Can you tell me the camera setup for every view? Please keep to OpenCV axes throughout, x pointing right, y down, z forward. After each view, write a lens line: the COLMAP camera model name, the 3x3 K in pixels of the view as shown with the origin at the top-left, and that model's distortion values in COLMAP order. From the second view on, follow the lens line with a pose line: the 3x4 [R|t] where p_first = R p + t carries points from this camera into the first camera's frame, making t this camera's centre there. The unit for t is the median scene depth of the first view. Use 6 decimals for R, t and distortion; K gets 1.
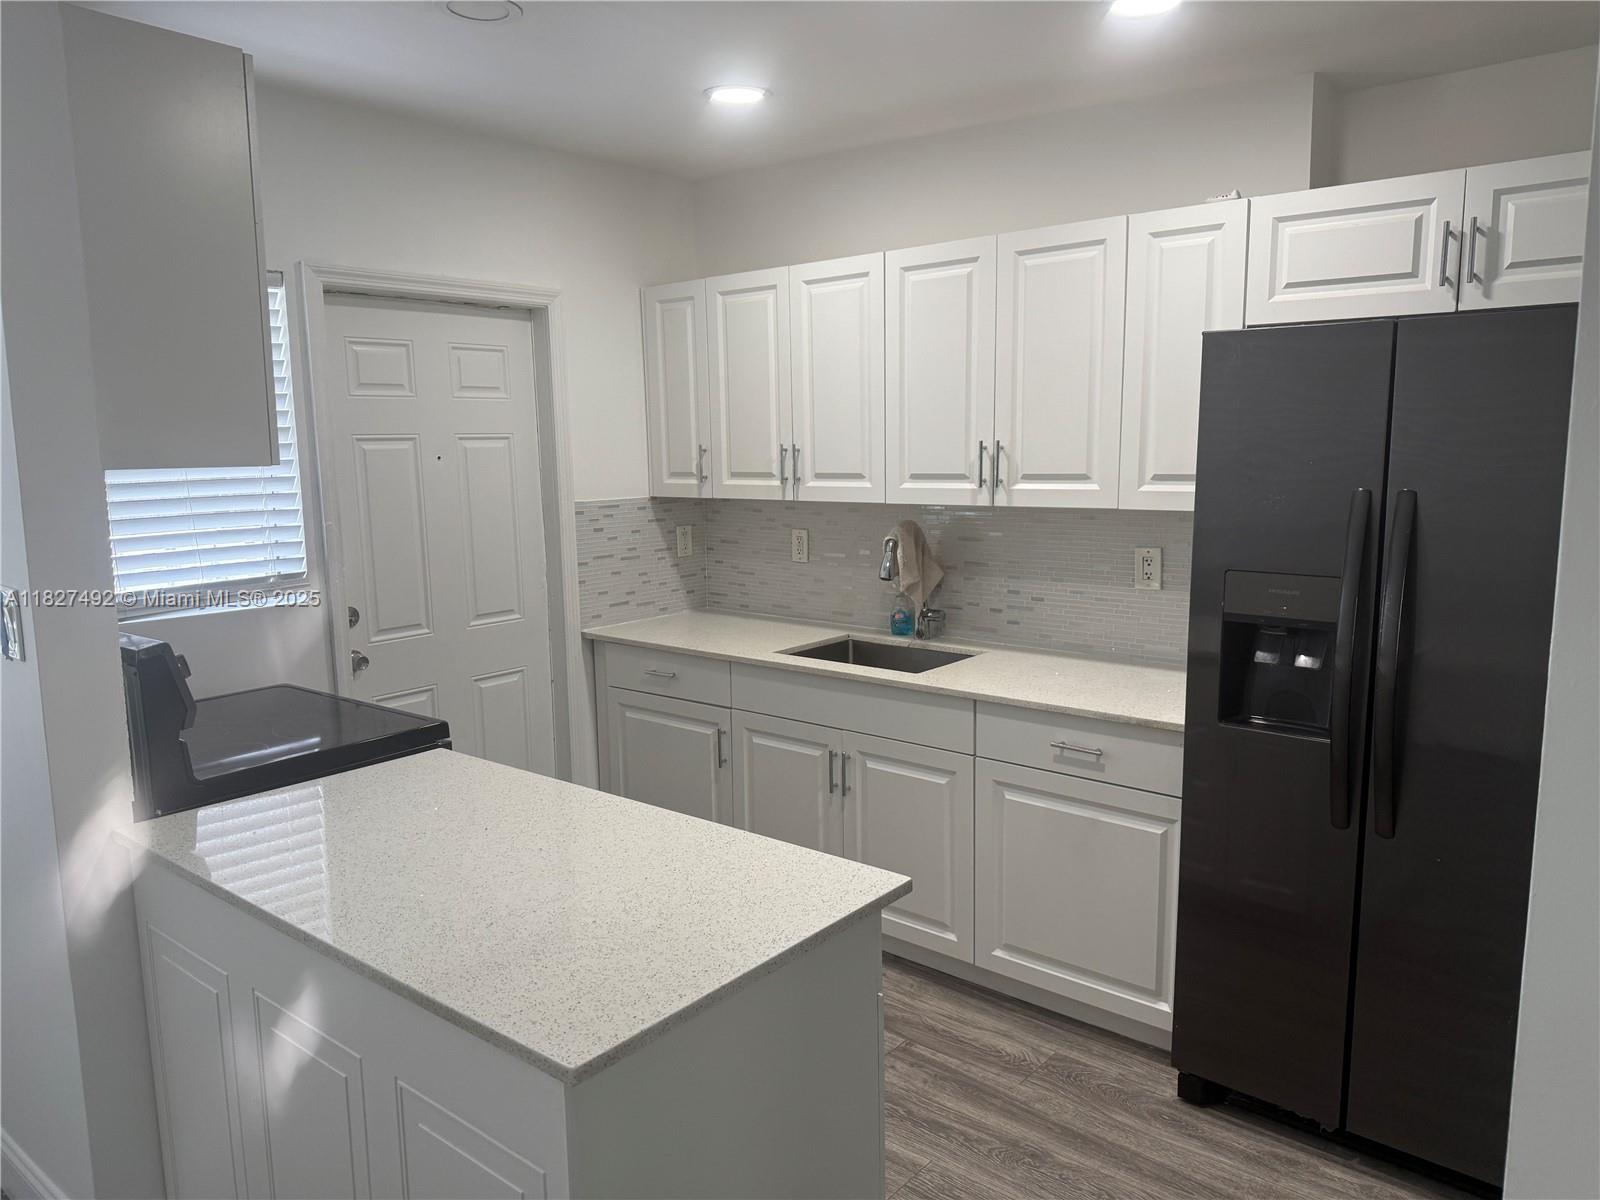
lens RADIAL K [[1125.1, 0, 812.6], [0, 1125.1, 592.9], [0, 0, 1]] dist [0.047702, -0.058573]
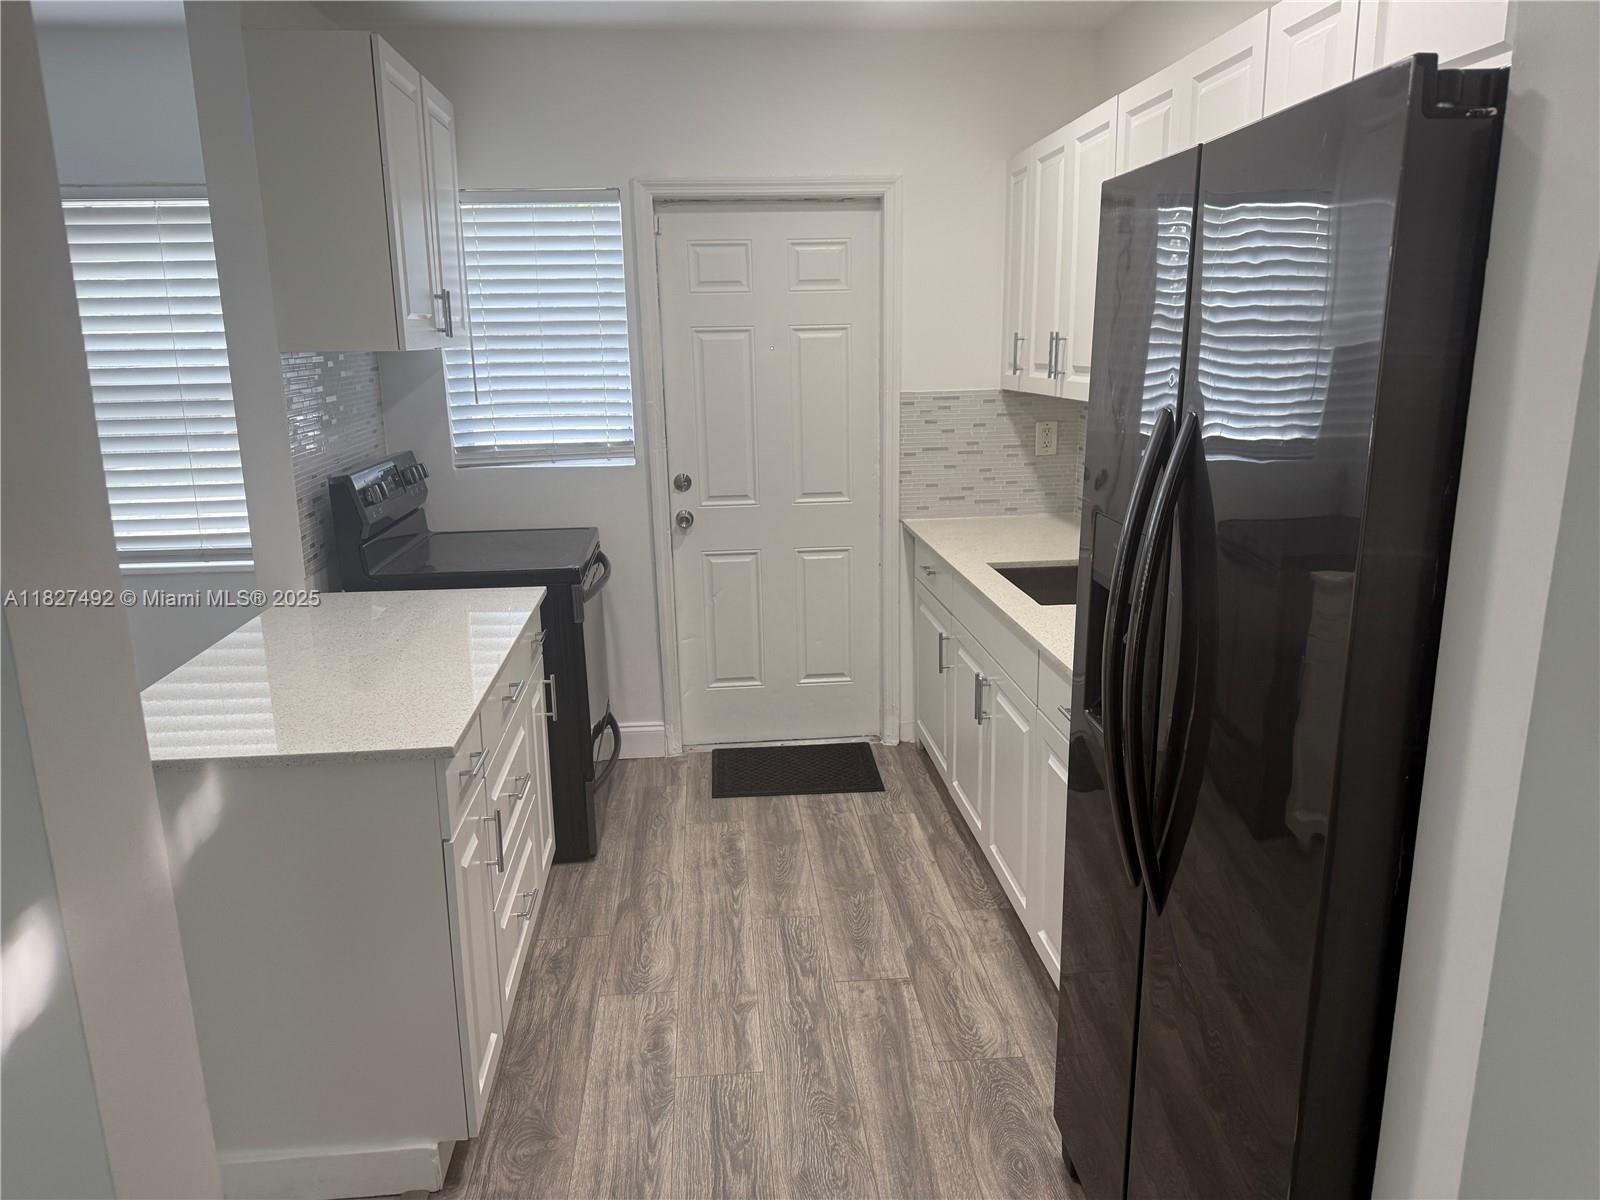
lens RADIAL K [[1125.1, 0, 804.2], [0, 1125.1, 611.5], [0, 0, 1]] dist [0.047702, -0.058573]
pose [[0.703568, 0.169517, -0.690113, 0.515290], [-0.090406, 0.984592, 0.149683, -0.033462], [0.704854, -0.042922, 0.708053, 0.234280]]
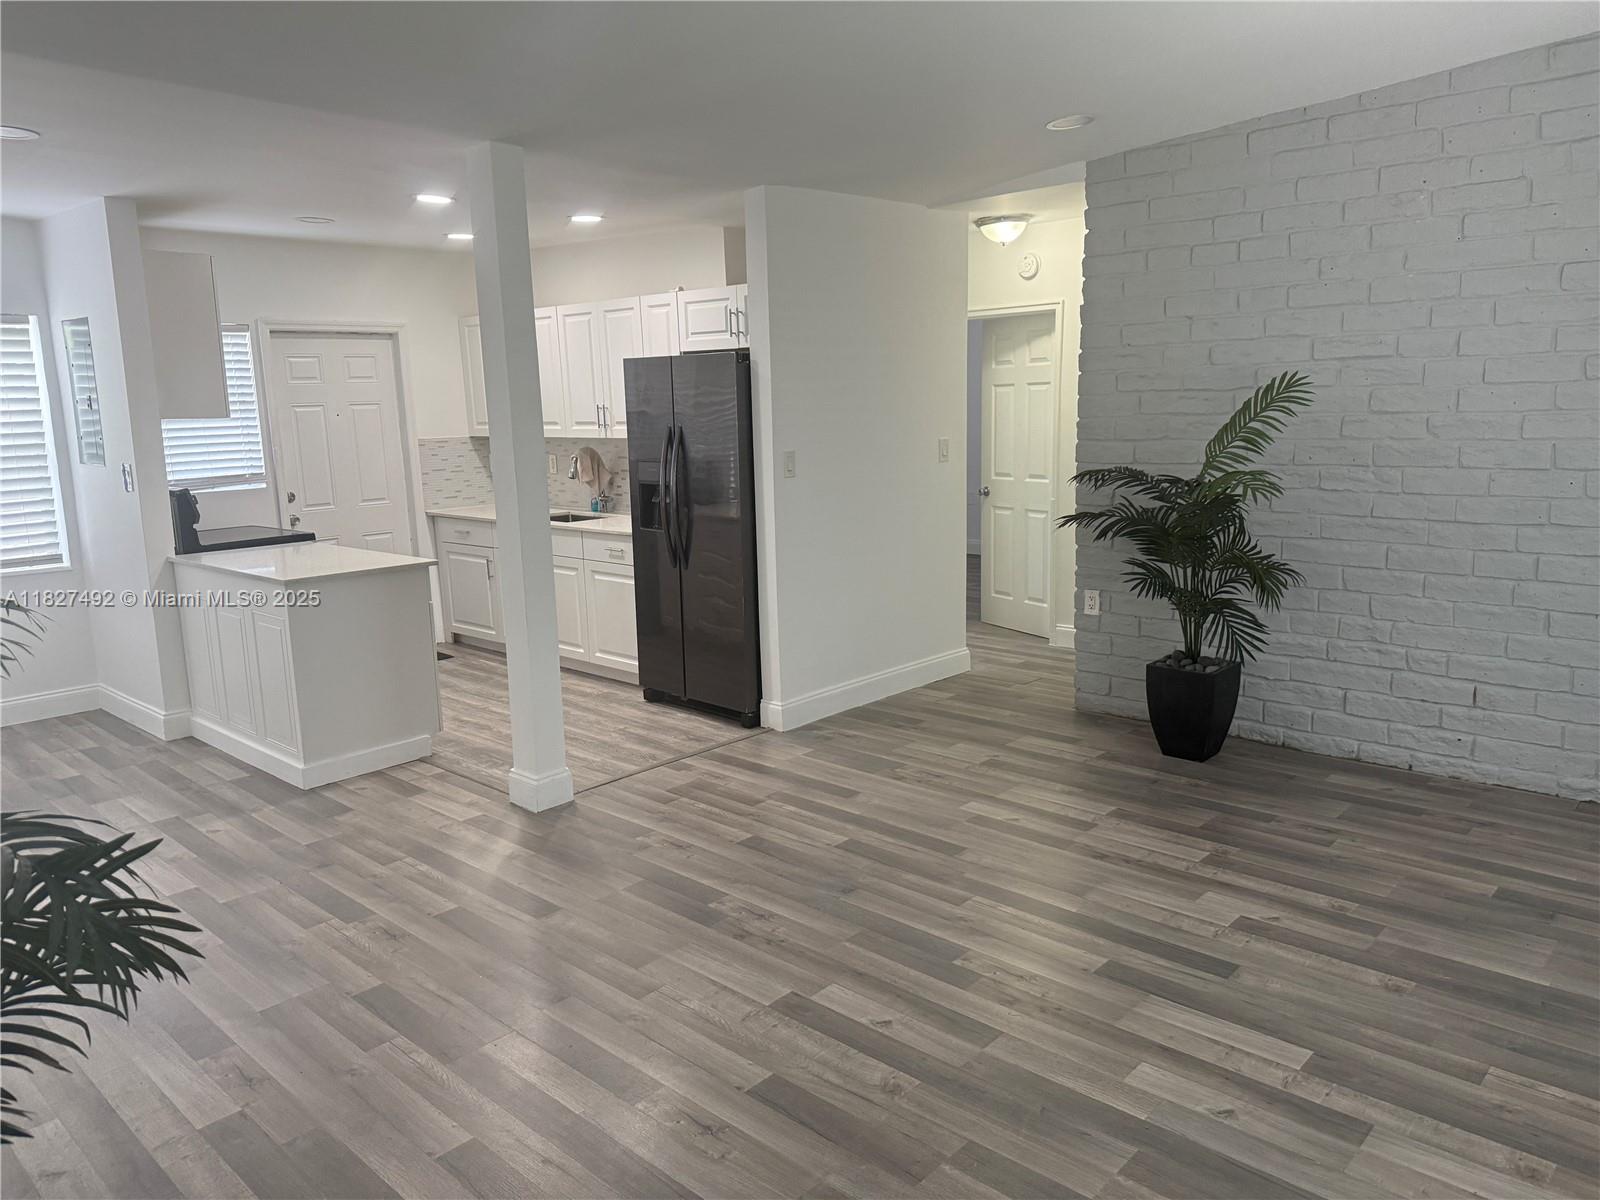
lens RADIAL K [[1125.1, 0, 824.2], [0, 1125.1, 583.9], [0, 0, 1]] dist [0.047702, -0.058573]
pose [[0.999058, -0.003724, -0.043225, 0.580722], [0.004991, 0.999560, 0.029239, 0.114564], [0.043097, -0.029428, 0.998637, -0.894256]]
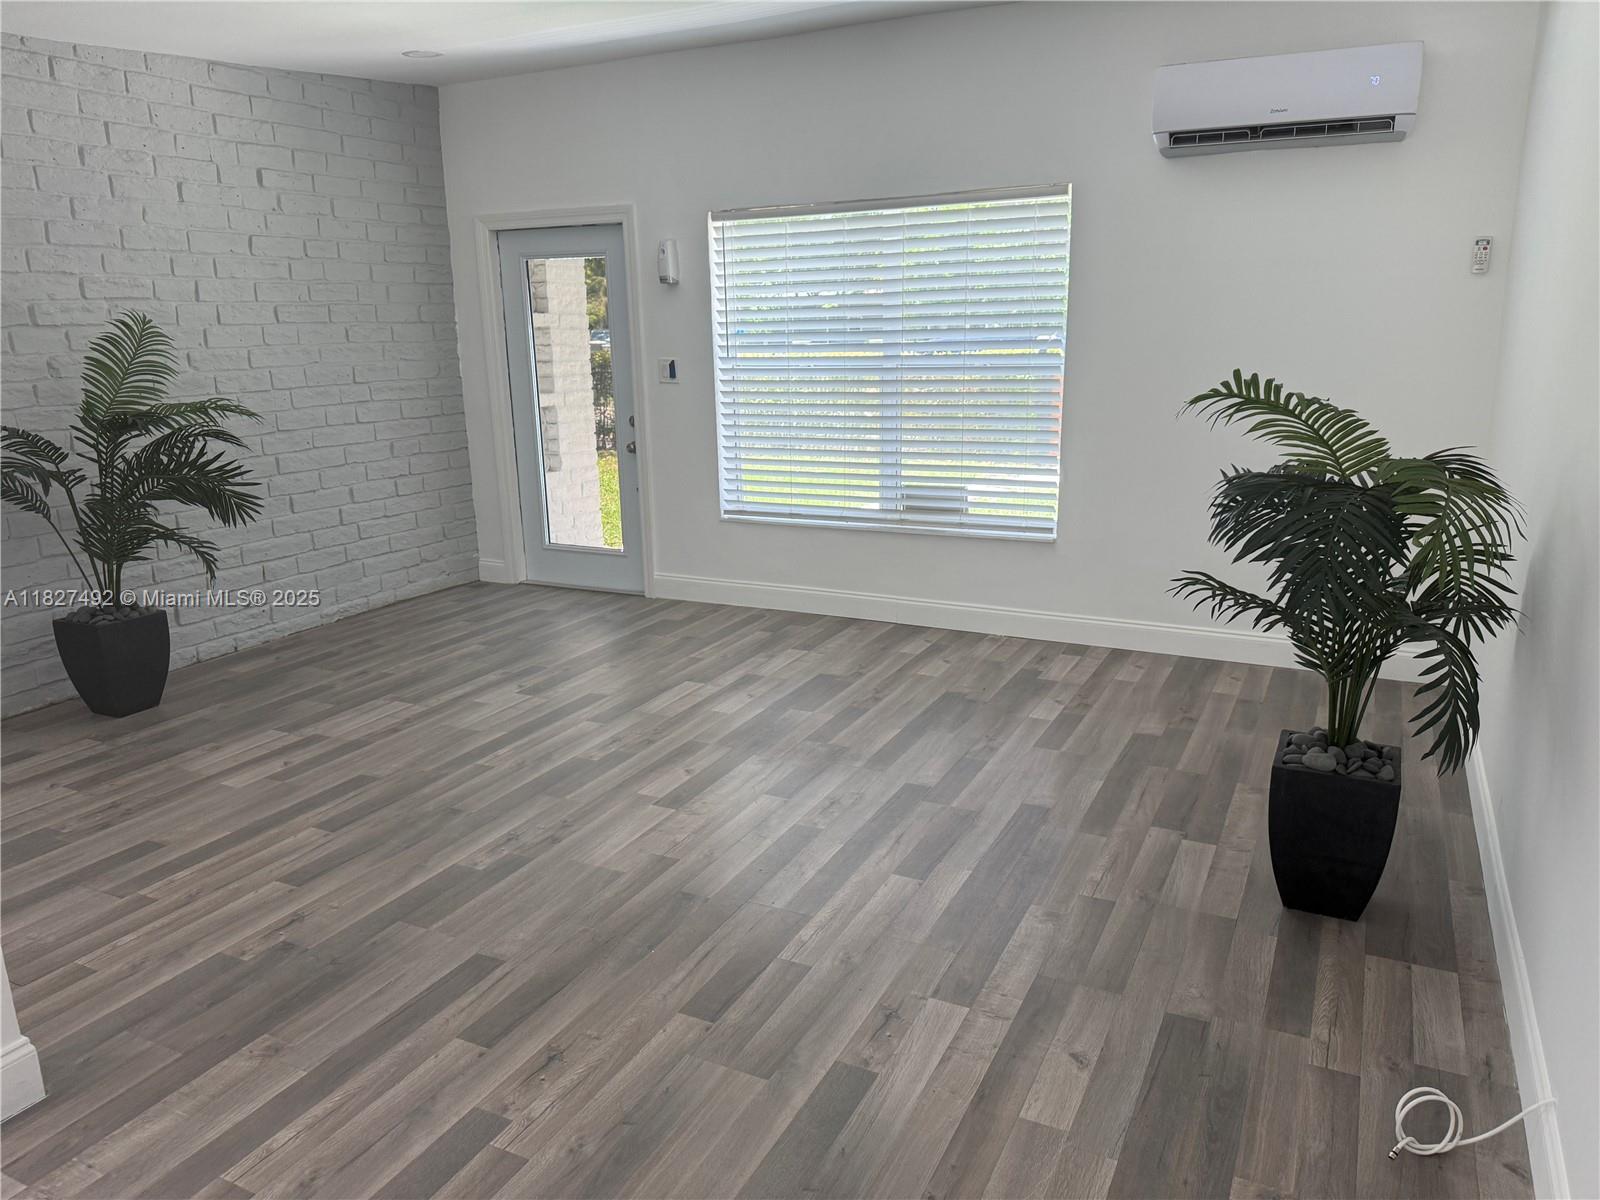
lens RADIAL K [[1125.1, 0, 803.3], [0, 1125.1, 575.9], [0, 0, 1]] dist [0.047702, -0.058573]
pose [[-0.236951, -0.192690, 0.952221, -0.429183], [0.151016, 0.960915, 0.232028, 0.029217], [-0.959713, 0.198780, -0.198590, -0.043182]]
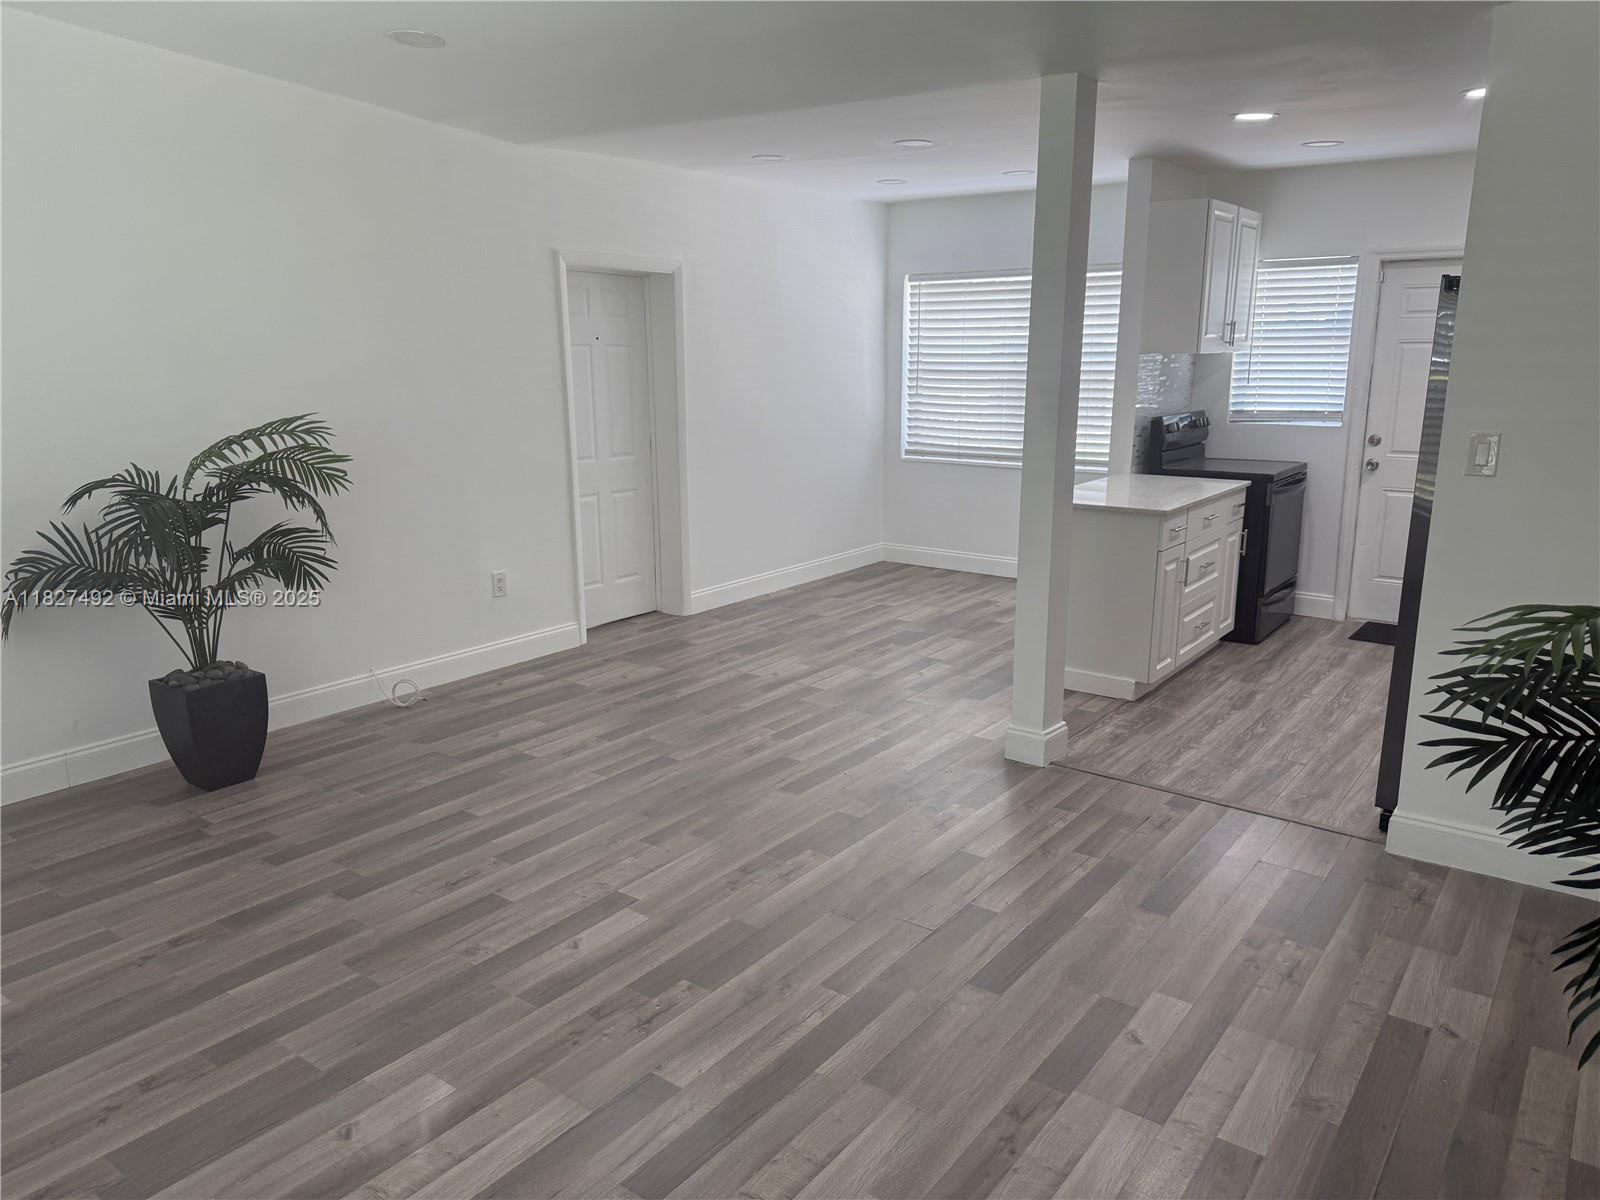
lens RADIAL K [[1125.1, 0, 797.1], [0, 1125.1, 600.1], [0, 0, 1]] dist [0.047702, -0.058573]
pose [[0.053468, 0.237171, -0.969995, 1.358632], [-0.134843, 0.964203, 0.228321, -0.023152], [0.989423, 0.118589, 0.083535, -0.051533]]
